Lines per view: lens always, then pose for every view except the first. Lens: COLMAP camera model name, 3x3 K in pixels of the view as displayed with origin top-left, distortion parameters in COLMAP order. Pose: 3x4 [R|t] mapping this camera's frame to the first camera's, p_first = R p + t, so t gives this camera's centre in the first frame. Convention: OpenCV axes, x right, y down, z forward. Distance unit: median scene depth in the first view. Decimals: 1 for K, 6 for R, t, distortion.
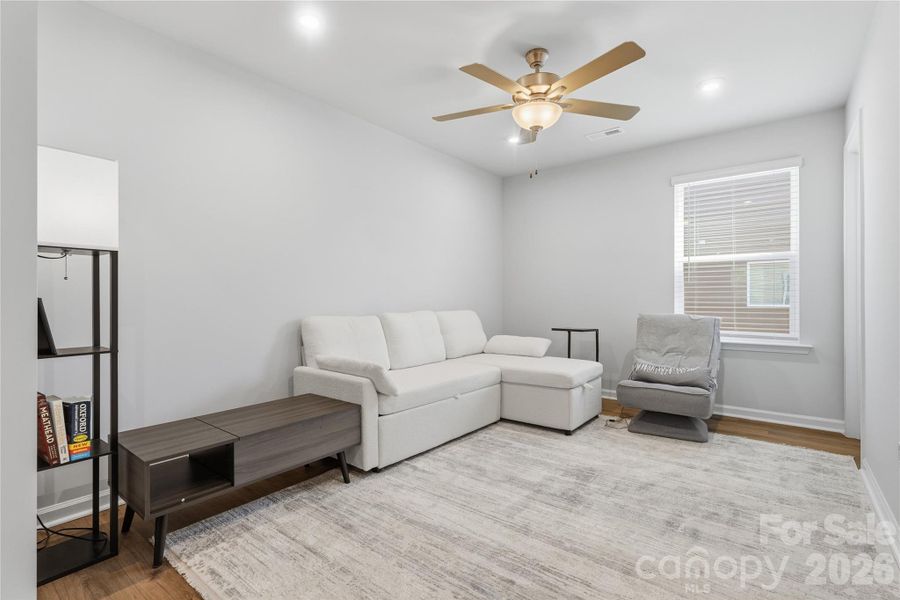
lens RADIAL K [[417.2, 0, 451.0], [0, 417.2, 298.2], [0, 0, 1]] dist [0.003453, 0.000017]
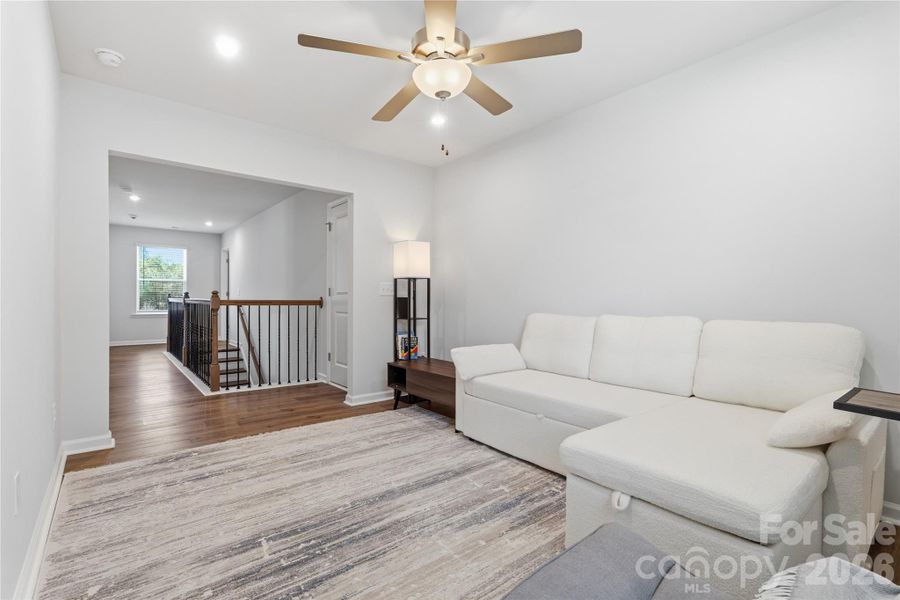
lens RADIAL K [[417.2, 0, 451.0], [0, 417.2, 298.2], [0, 0, 1]] dist [0.003453, 0.000017]
pose [[-0.221415, 0.001631, -0.975178, 1.310401], [0.003650, 0.999993, 0.000844, 0.000790], [0.975173, -0.003373, -0.221419, 1.549636]]
